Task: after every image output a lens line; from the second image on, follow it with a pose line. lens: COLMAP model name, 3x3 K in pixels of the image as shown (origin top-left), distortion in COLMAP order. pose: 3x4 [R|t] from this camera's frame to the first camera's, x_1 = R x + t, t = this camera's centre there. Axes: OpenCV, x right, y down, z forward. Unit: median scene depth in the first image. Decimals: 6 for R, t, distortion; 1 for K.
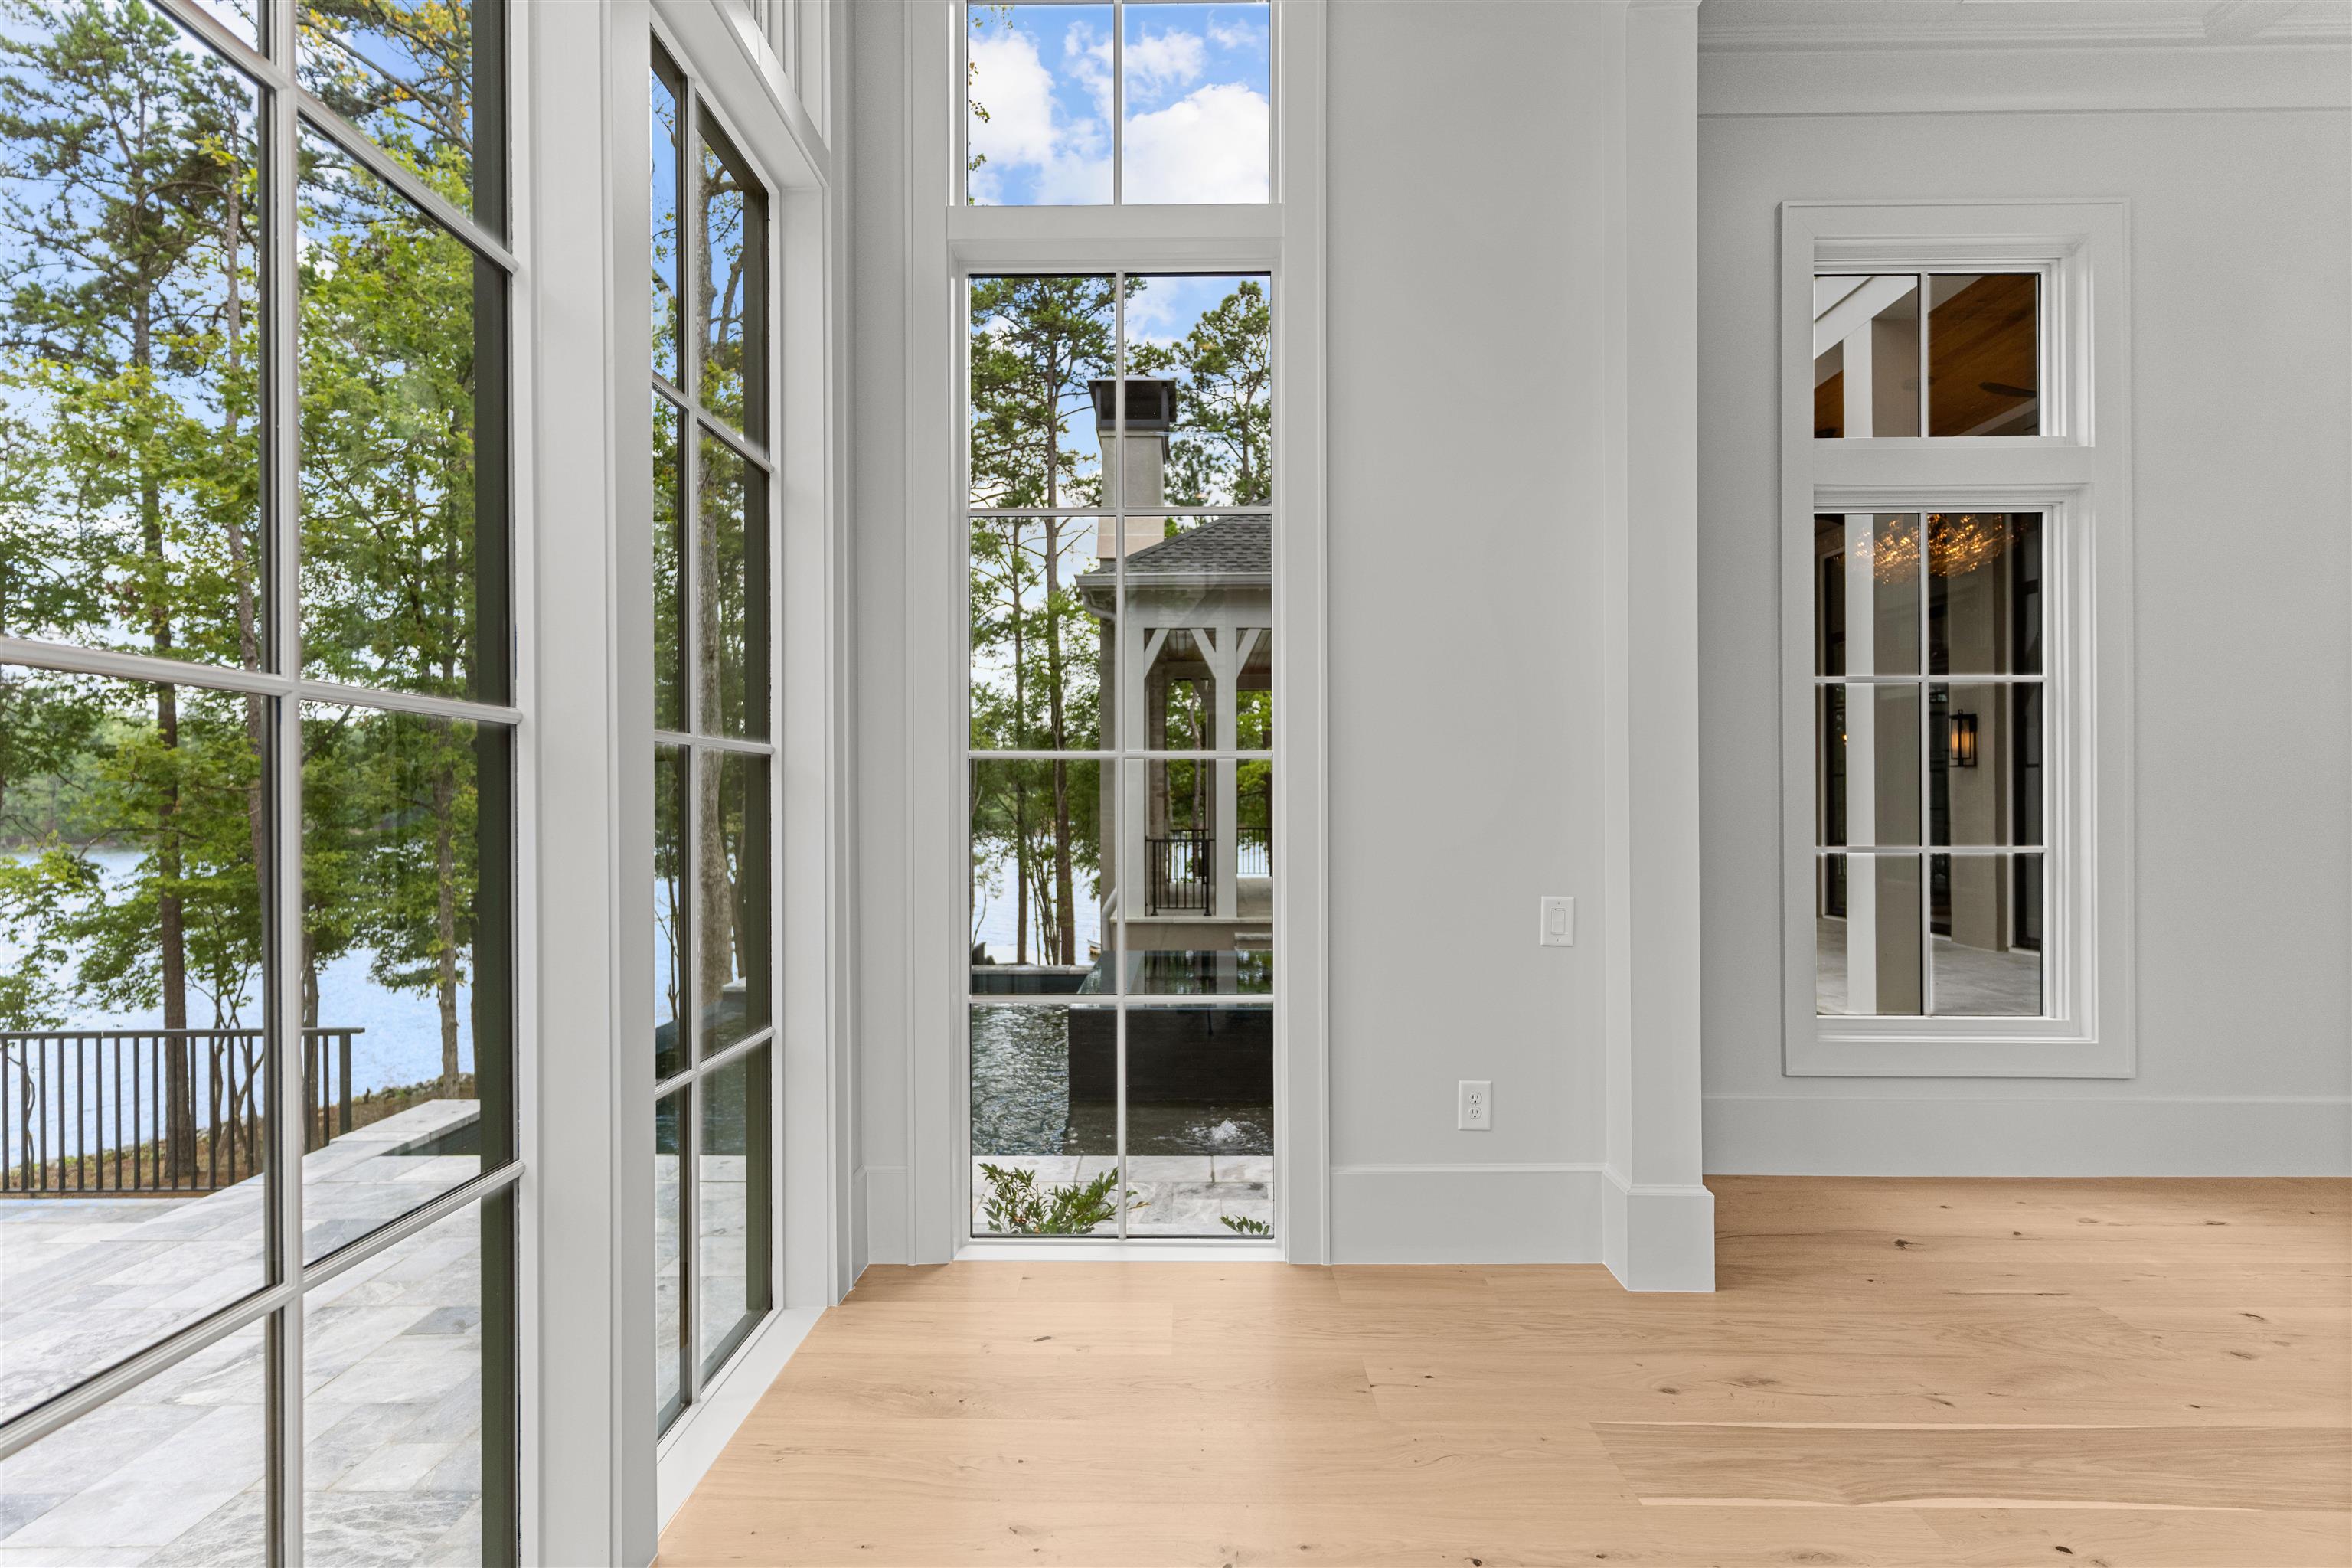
lens RADIAL K [[1127.7, 0, 1175.4], [0, 1127.7, 798.4], [0, 0, 1]] dist [-0.000301, -0.000119]
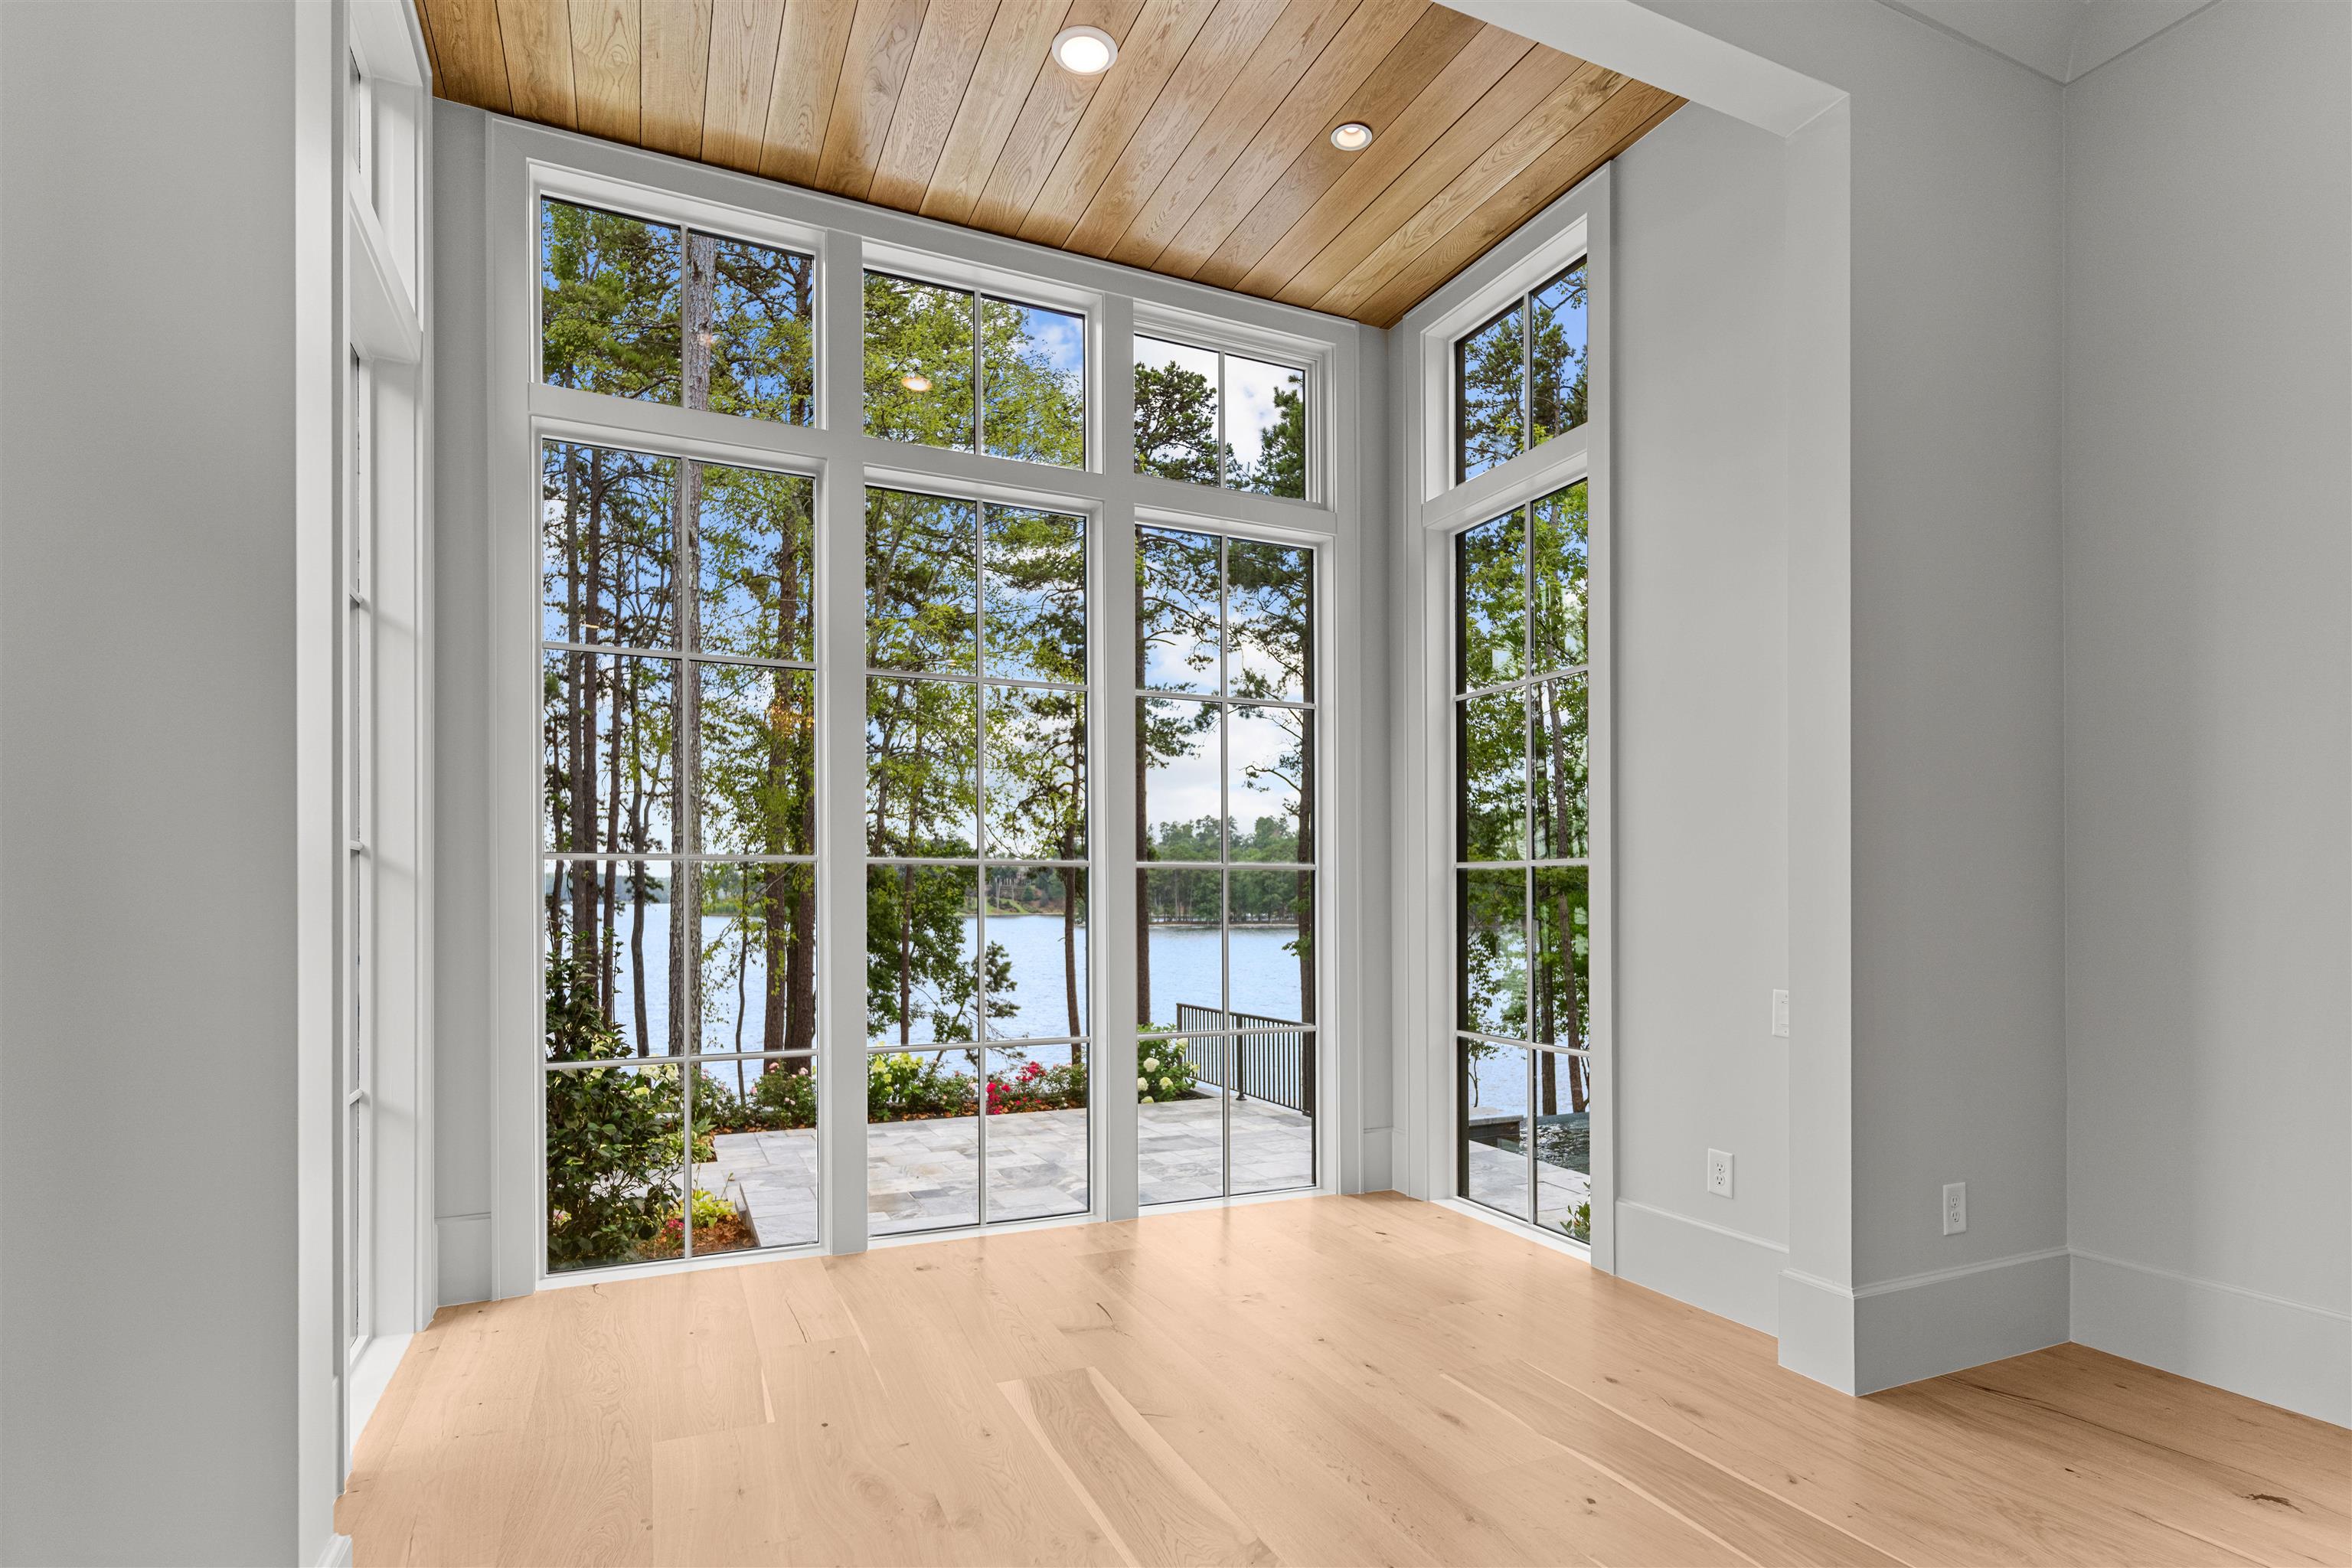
lens RADIAL K [[1127.7, 0, 1153.8], [0, 1127.7, 898.6], [0, 0, 1]] dist [-0.000301, -0.000119]
pose [[0.426590, 0.004240, -0.904435, 1.034249], [0.001114, 0.999986, 0.005213, -0.005564], [0.904444, -0.003231, 0.426580, 0.019870]]
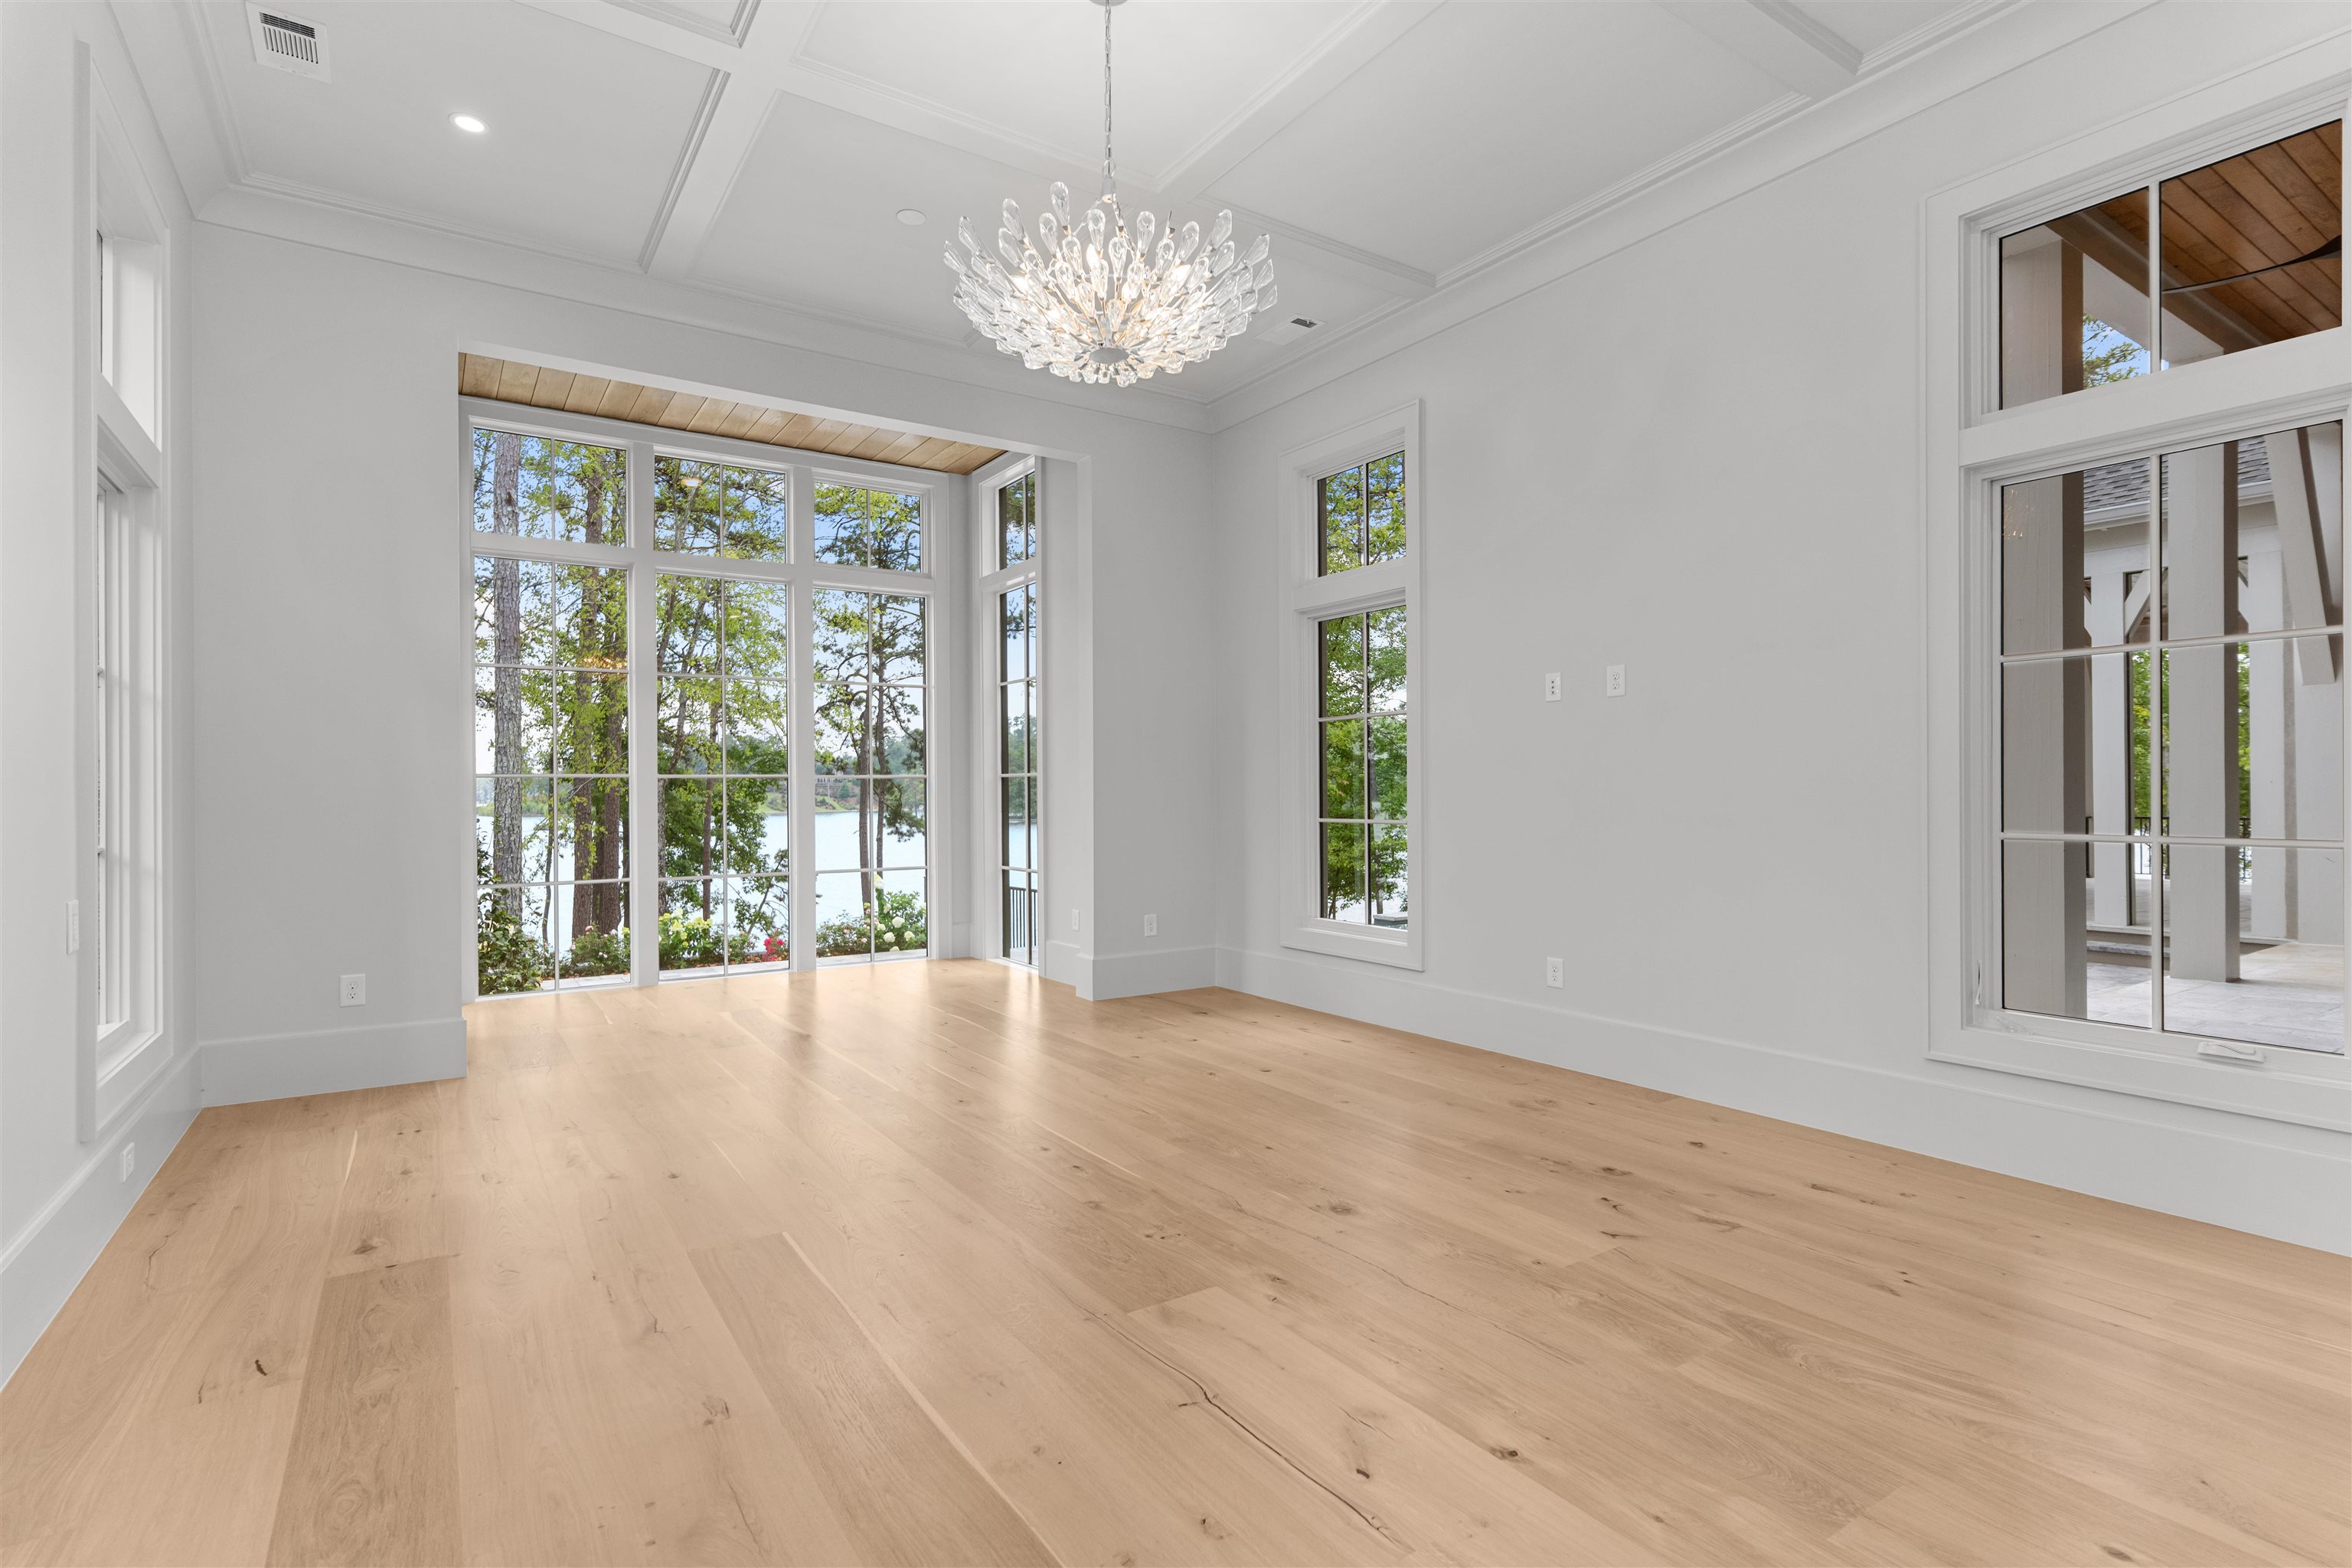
lens RADIAL K [[1127.7, 0, 1173.0], [0, 1127.7, 780.7], [0, 0, 1]] dist [-0.000301, -0.000119]
pose [[0.571170, -0.009956, -0.820772, 2.337139], [0.010689, 0.999932, -0.004691, -0.012735], [0.820762, -0.006094, 0.571237, -0.202056]]
